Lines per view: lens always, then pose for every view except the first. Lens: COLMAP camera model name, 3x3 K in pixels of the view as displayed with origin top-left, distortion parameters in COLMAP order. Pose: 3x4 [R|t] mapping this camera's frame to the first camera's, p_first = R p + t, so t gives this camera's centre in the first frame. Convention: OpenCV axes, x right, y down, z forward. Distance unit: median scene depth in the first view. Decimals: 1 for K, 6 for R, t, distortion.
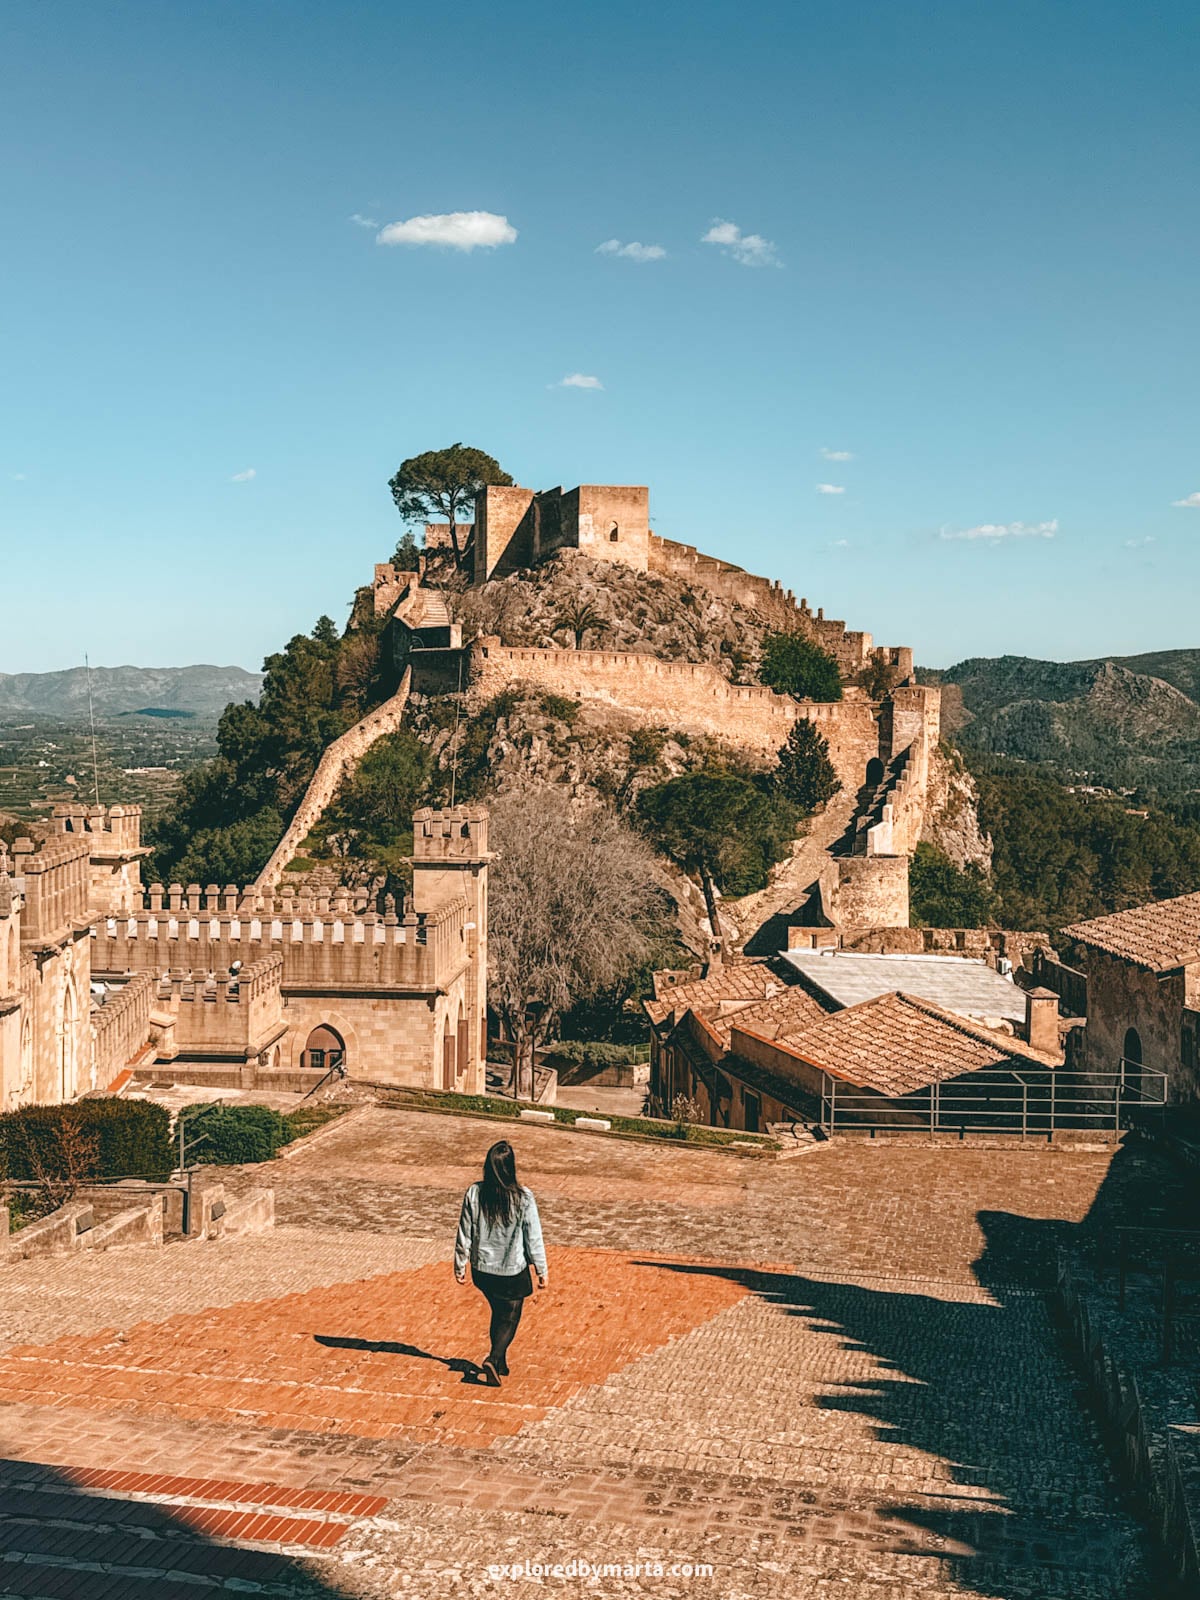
lens RADIAL K [[1713.9, 0, 658.6], [0, 1713.9, 832.6], [0, 0, 1]] dist [0.157954, -0.021083]
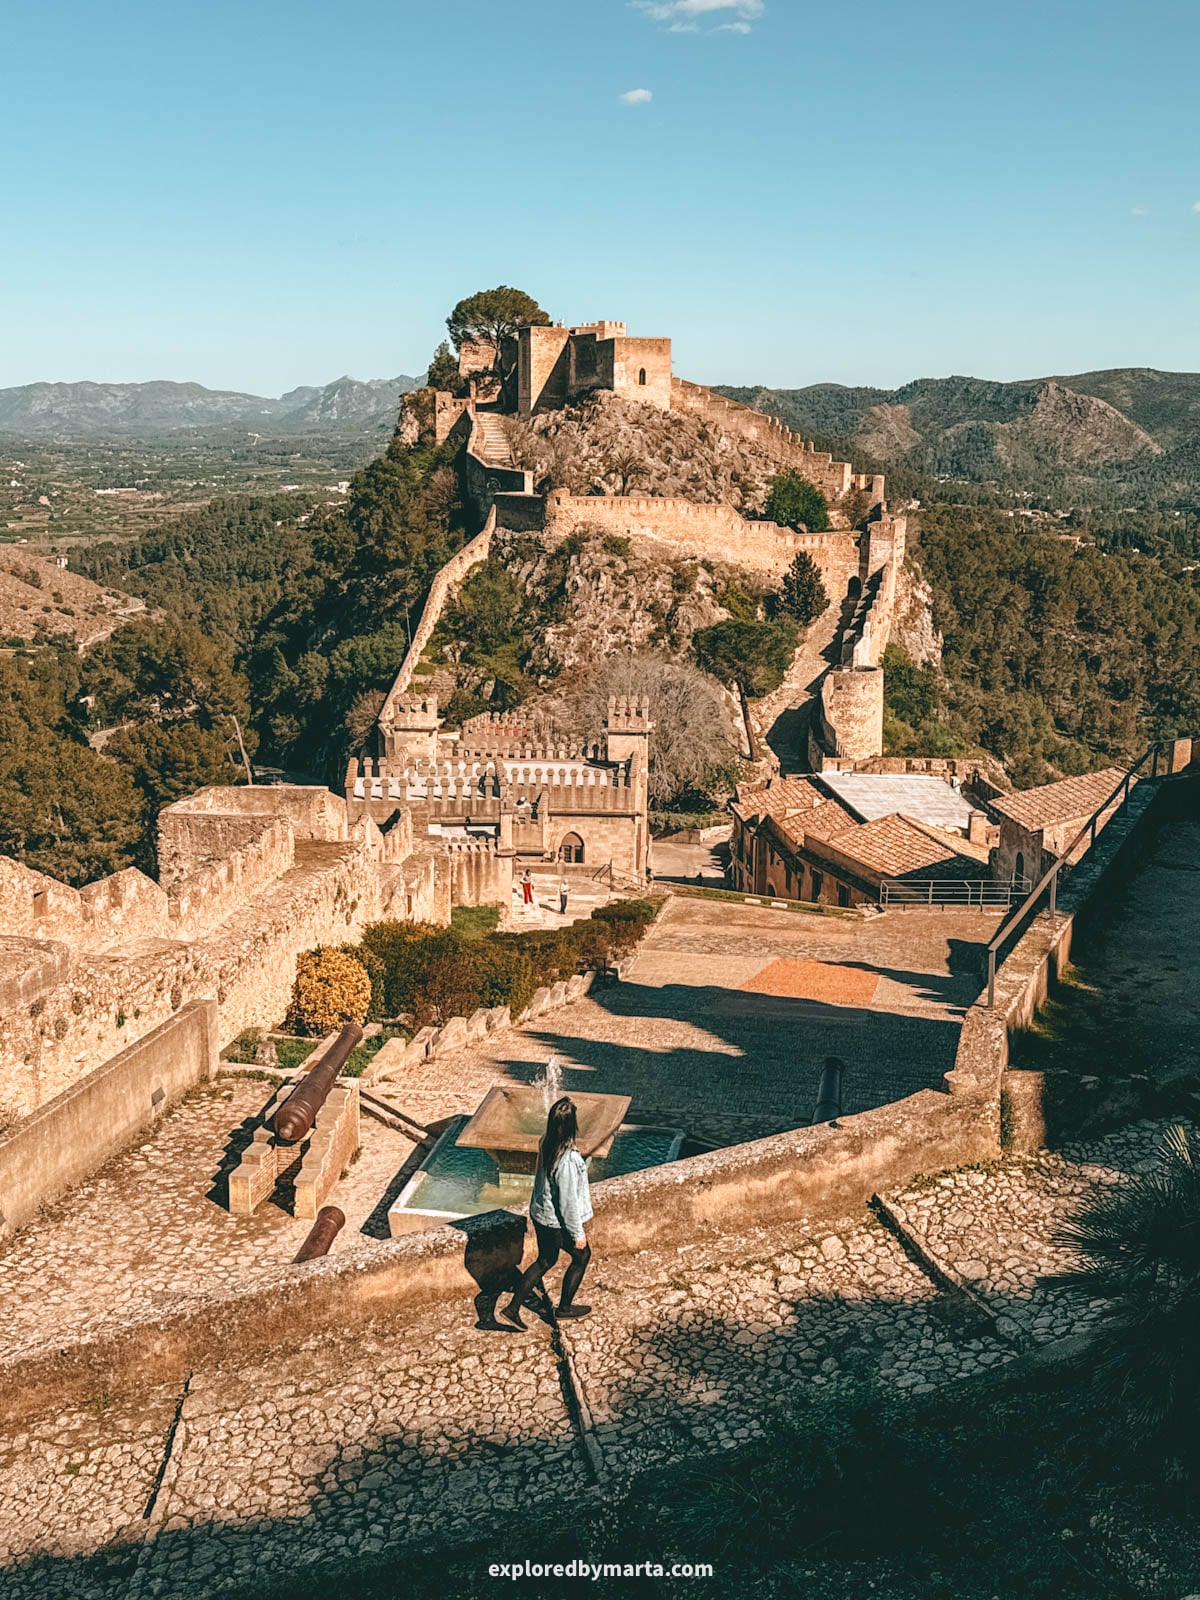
lens RADIAL K [[1713.9, 0, 658.6], [0, 1713.9, 832.6], [0, 0, 1]] dist [0.157954, -0.021083]
pose [[0.999320, -0.007931, 0.036013, -0.071691], [0.001548, 0.984758, 0.173924, -0.082016], [-0.036843, -0.173750, 0.984100, -0.309839]]
